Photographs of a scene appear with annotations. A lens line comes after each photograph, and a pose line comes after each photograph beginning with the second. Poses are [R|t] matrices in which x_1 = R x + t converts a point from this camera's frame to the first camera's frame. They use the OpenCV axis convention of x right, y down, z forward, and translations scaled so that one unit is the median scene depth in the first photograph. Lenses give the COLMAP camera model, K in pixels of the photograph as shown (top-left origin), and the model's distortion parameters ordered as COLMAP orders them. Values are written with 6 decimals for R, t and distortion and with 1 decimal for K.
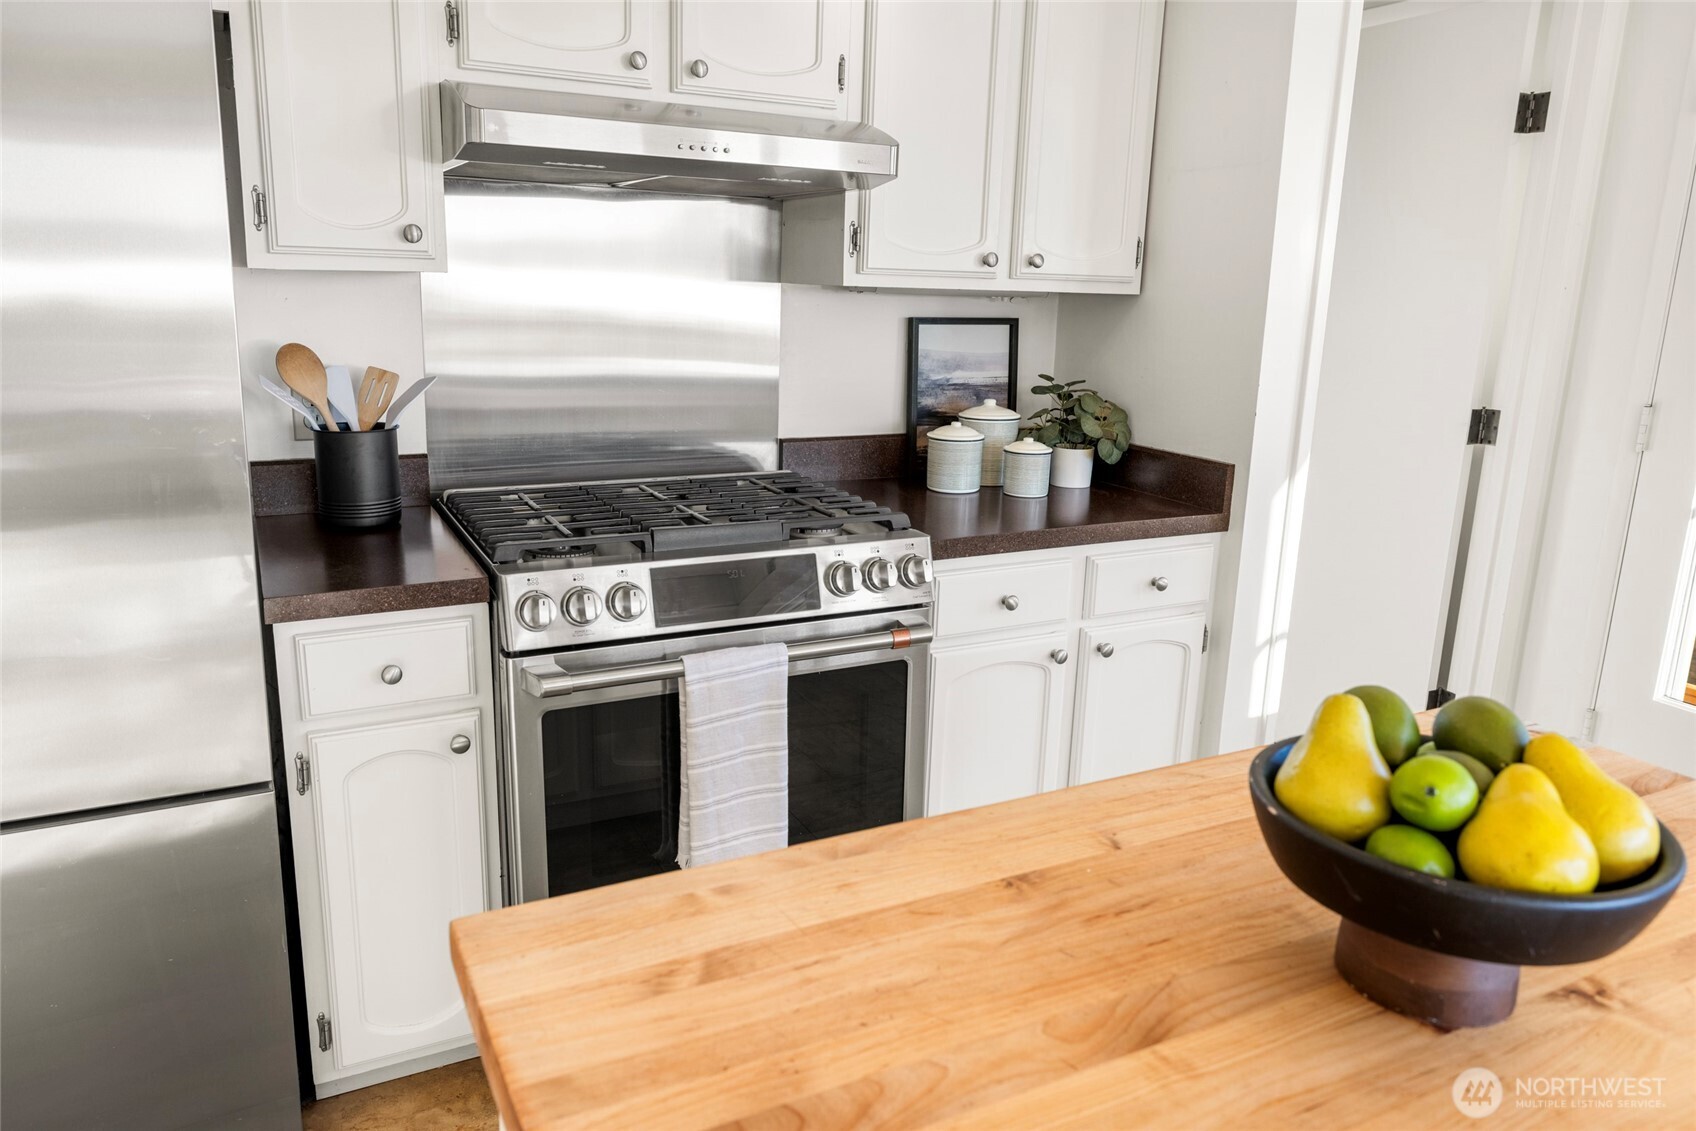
lens RADIAL K [[1174.0, 0, 830.6], [0, 1174.0, 550.3], [0, 0, 1]] dist [0.001403, 0.001355]
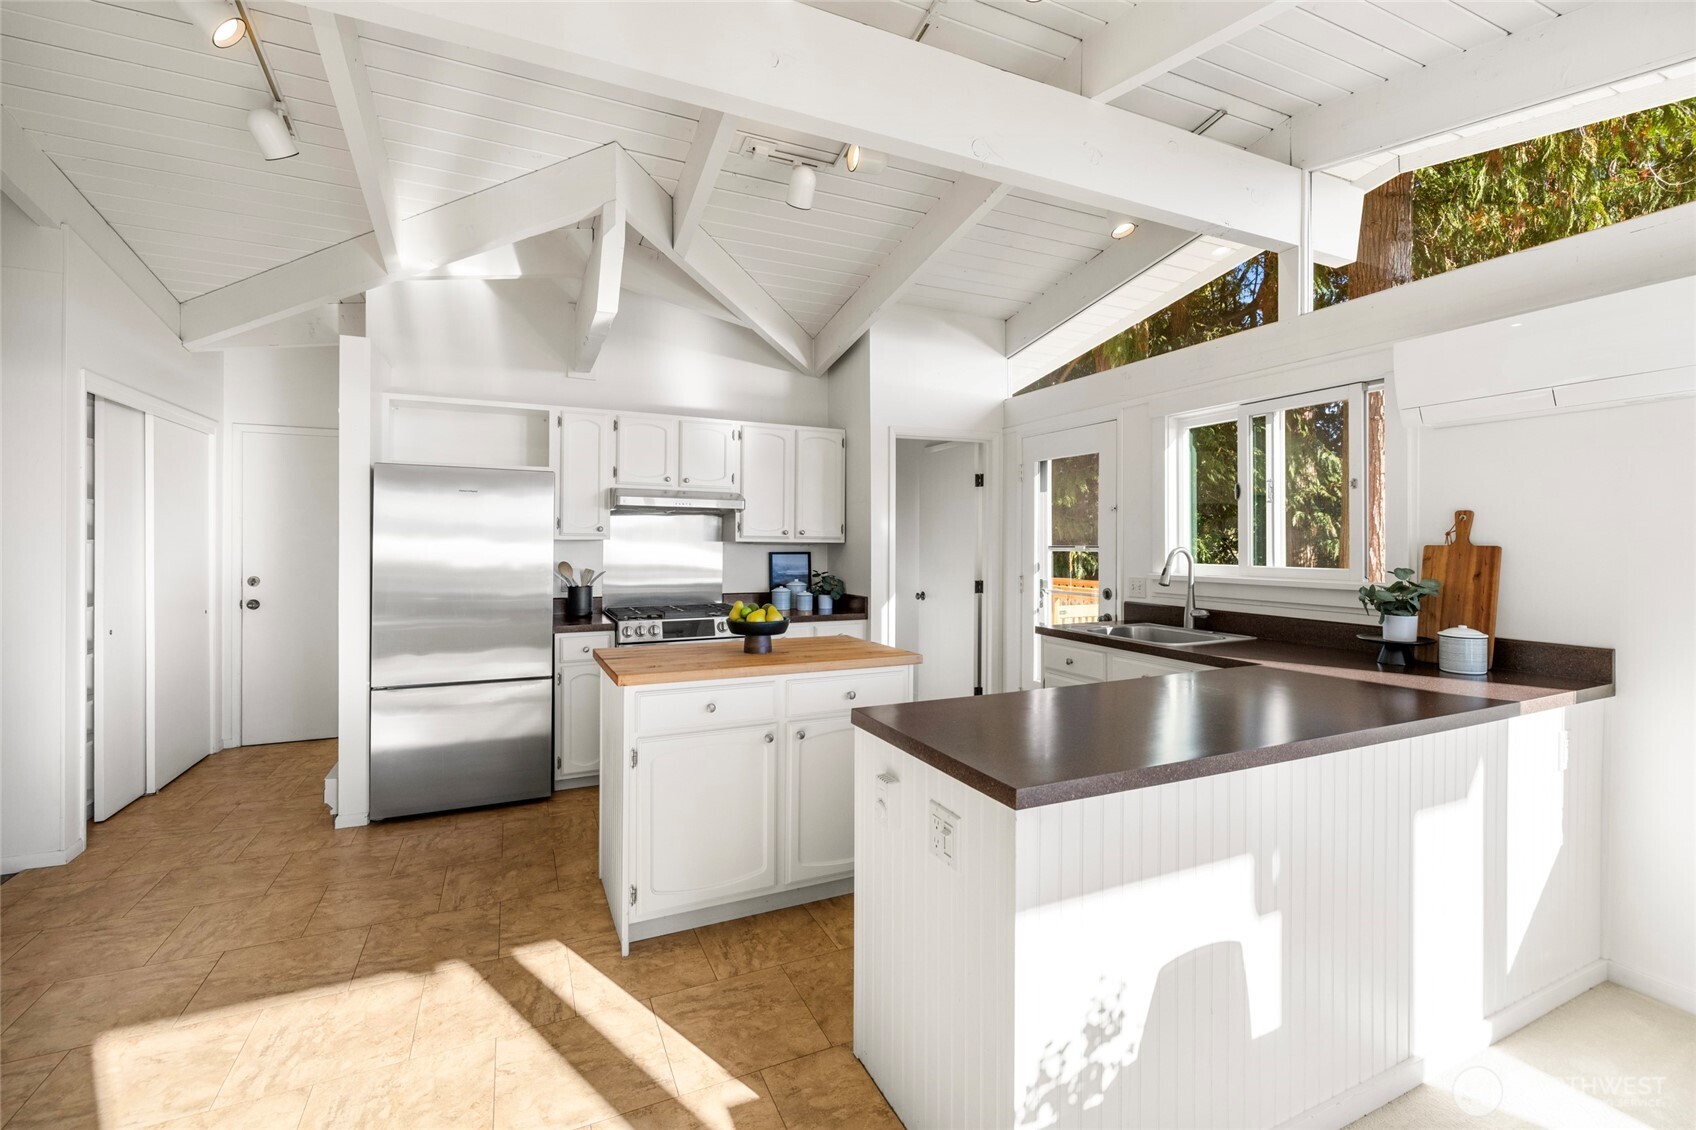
lens RADIAL K [[734.2, 0, 843.6], [0, 734.2, 541.9], [0, 0, 1]] dist [-0.000055, -0.000001]
pose [[0.999258, -0.021816, -0.031747, 0.365009], [0.013977, 0.973347, -0.228911, 0.232629], [0.035894, 0.228298, 0.972929, -0.913802]]
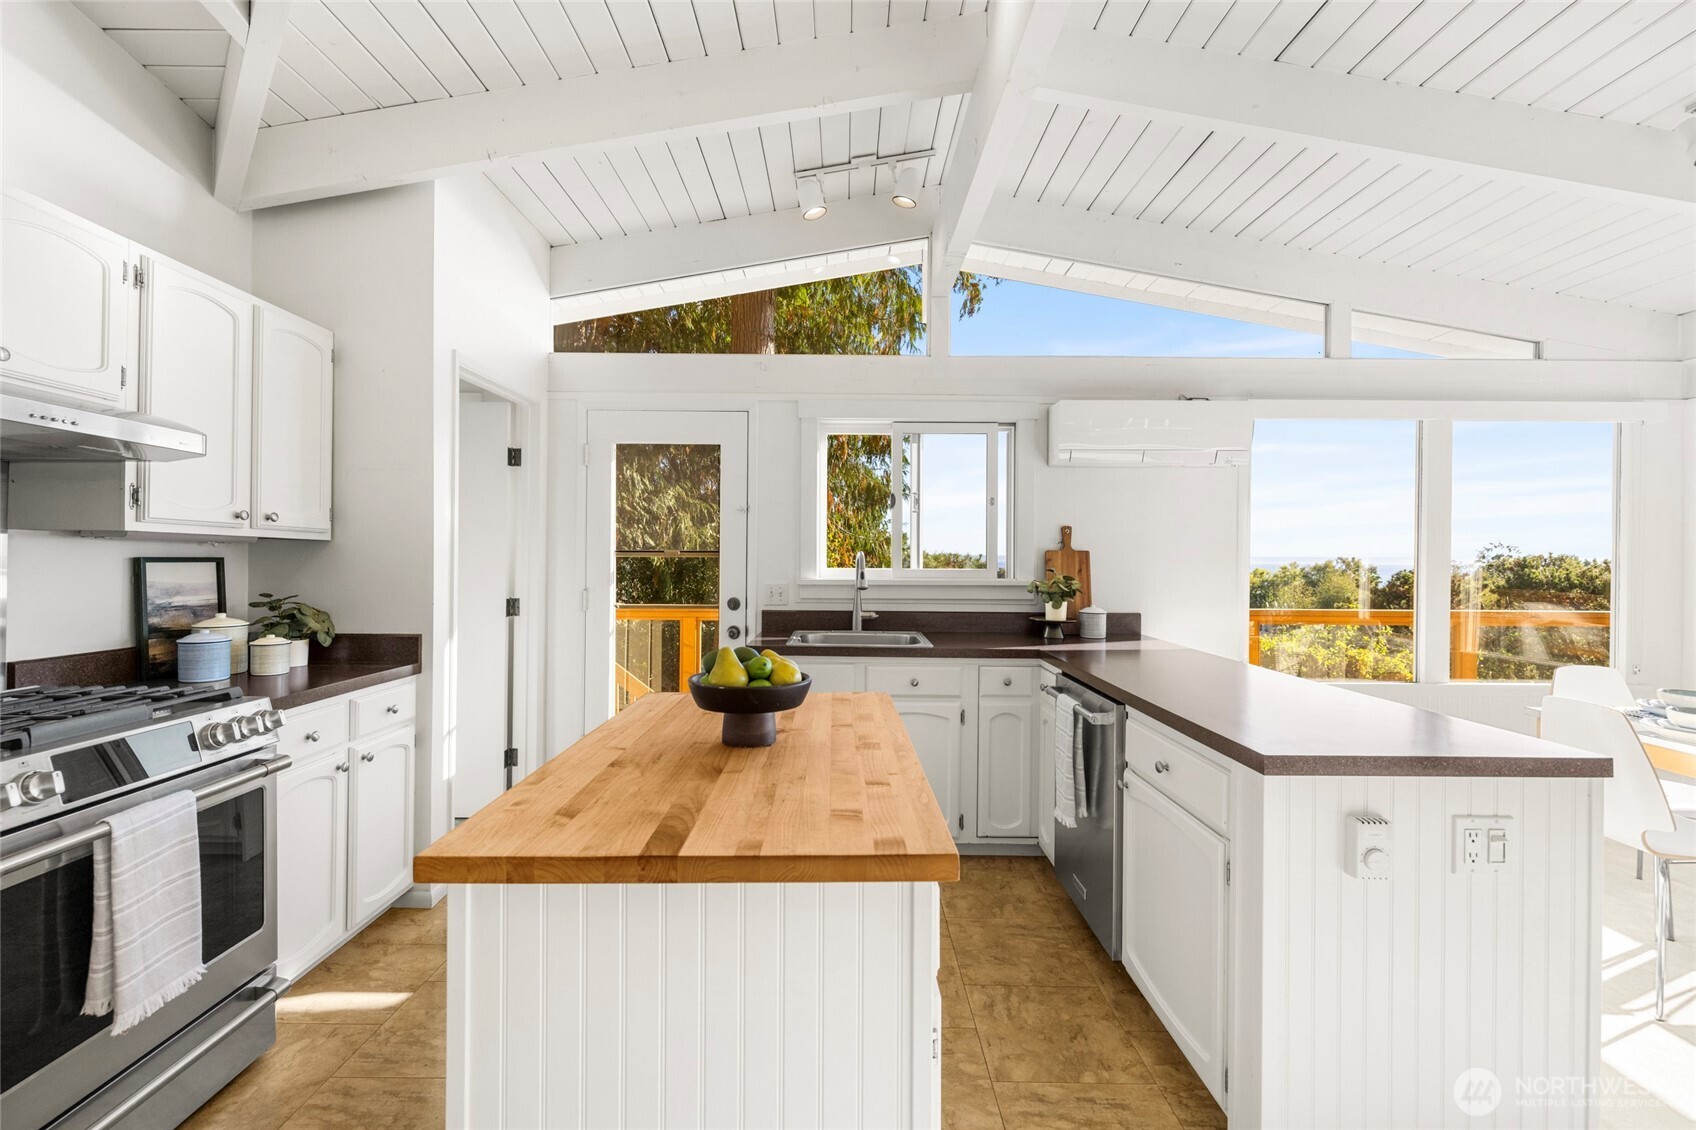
lens RADIAL K [[723.3, 0, 847.0], [0, 723.3, 556.9], [0, 0, 1]] dist [-0.000600, 0.000093]
pose [[0.438378, -0.017652, 0.898617, -0.361271], [0.209099, 0.974377, -0.082866, 0.038600], [-0.874129, 0.224227, 0.430837, -0.042987]]
